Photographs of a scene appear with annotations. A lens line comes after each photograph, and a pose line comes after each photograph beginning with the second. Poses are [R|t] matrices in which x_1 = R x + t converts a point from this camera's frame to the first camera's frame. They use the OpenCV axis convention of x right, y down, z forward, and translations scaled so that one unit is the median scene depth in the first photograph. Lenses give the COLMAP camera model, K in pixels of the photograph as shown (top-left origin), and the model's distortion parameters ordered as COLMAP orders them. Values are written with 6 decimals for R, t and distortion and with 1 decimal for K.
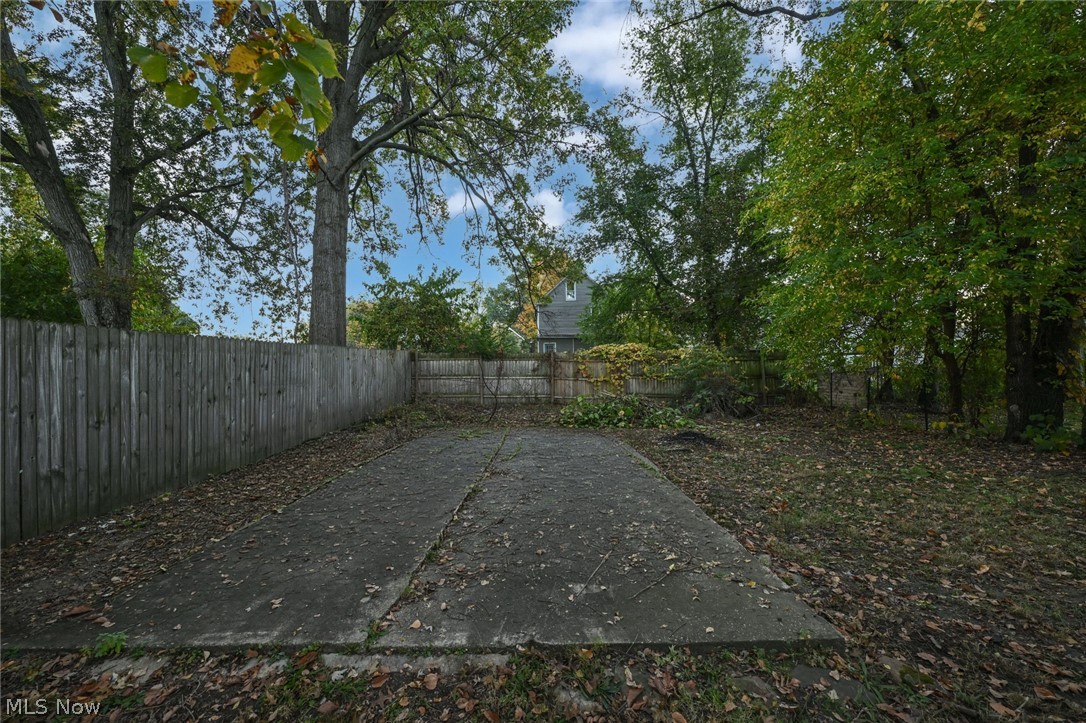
lens RADIAL K [[430.4, 0, 543.0], [0, 430.4, 361.5], [0, 0, 1]] dist [-0.000404, 0.000013]
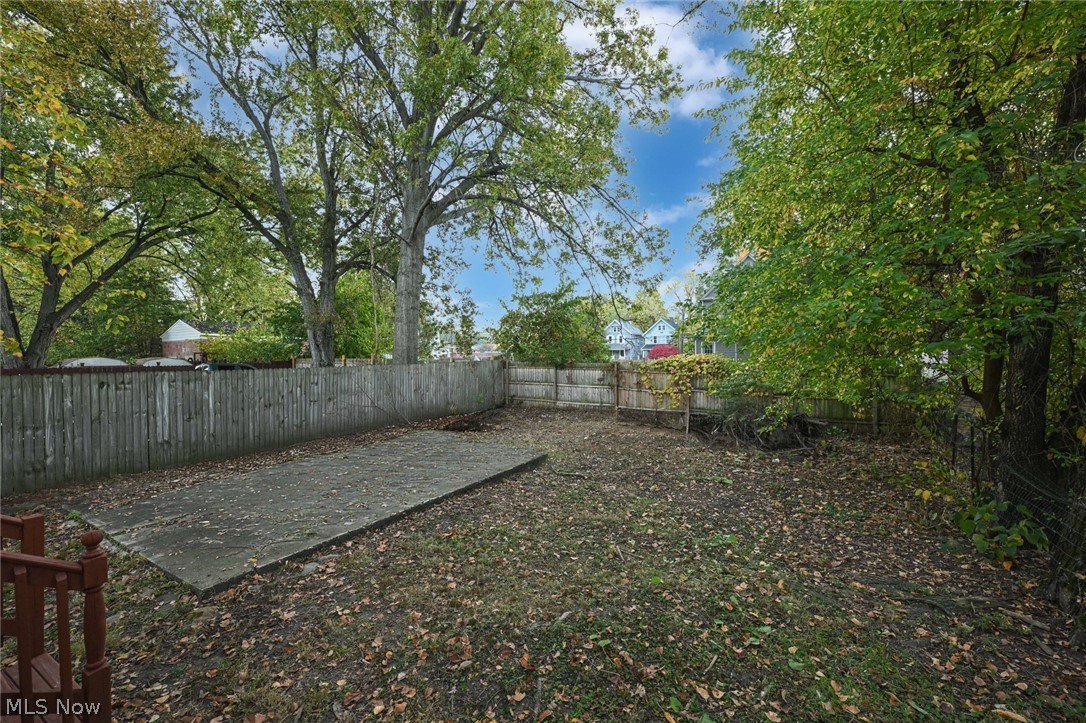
lens RADIAL K [[430.4, 0, 543.0], [0, 430.4, 361.5], [0, 0, 1]] dist [-0.000404, 0.000013]
pose [[0.863990, 0.015402, -0.503274, 1.305151], [-0.003385, 0.999687, 0.024784, -0.166748], [0.503498, -0.019710, 0.863771, 0.086490]]
